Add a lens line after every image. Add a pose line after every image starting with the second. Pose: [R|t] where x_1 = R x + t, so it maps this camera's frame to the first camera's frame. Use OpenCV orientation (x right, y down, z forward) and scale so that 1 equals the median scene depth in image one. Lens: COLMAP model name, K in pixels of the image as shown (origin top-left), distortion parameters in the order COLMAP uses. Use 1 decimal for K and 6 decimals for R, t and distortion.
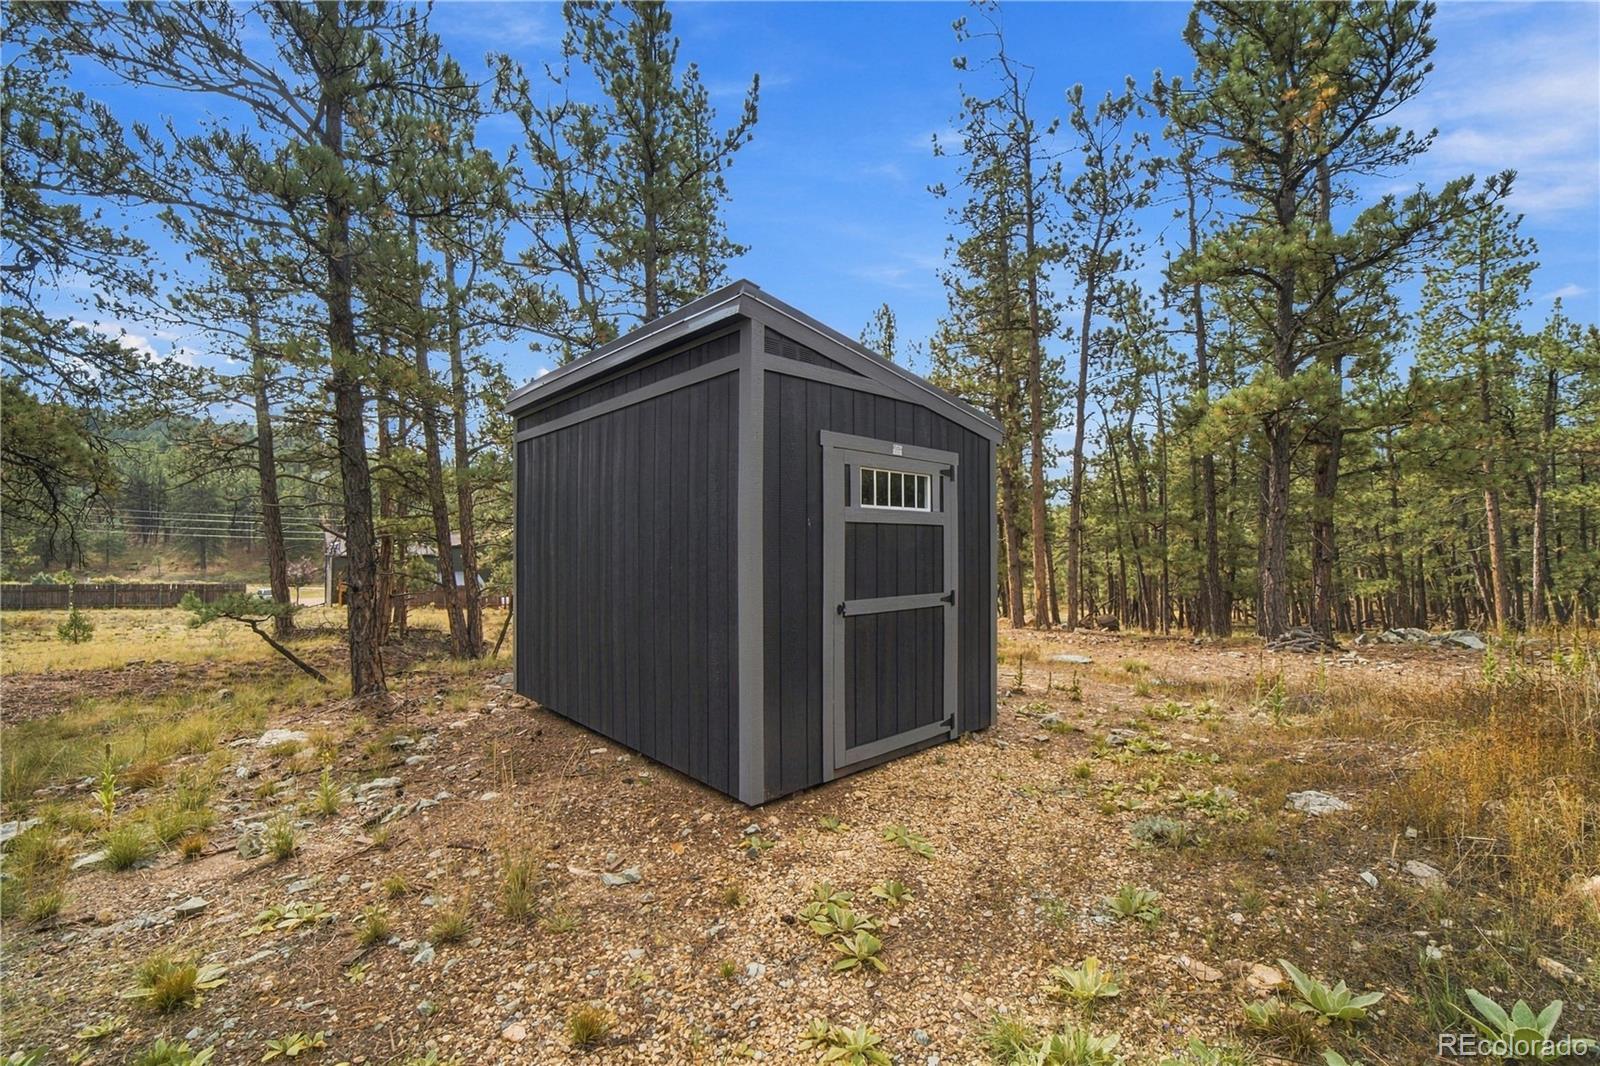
lens RADIAL K [[650.9, 0, 797.0], [0, 650.9, 535.2], [0, 0, 1]] dist [-0.027938, 0.016651]
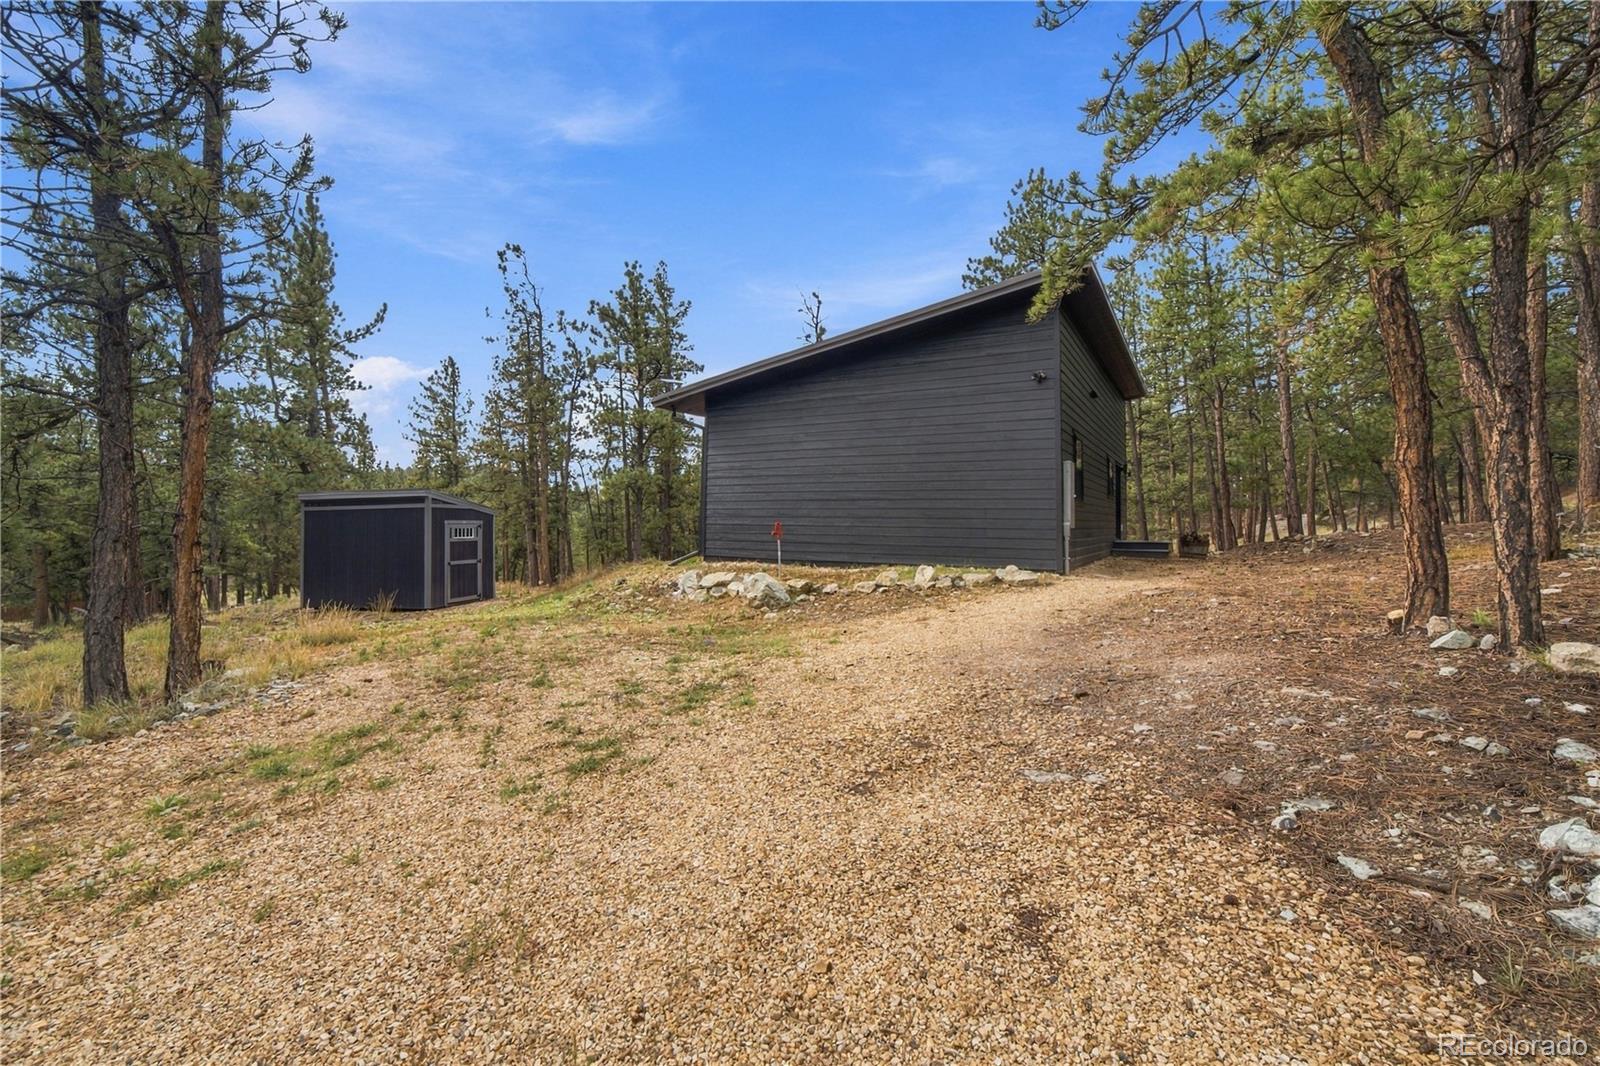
lens RADIAL K [[650.9, 0, 797.0], [0, 650.9, 535.2], [0, 0, 1]] dist [-0.027938, 0.016651]
pose [[0.802428, -0.002913, 0.596741, -0.339127], [-0.018144, 0.999407, 0.029277, -0.124755], [-0.596472, -0.034320, 0.801900, -2.007657]]
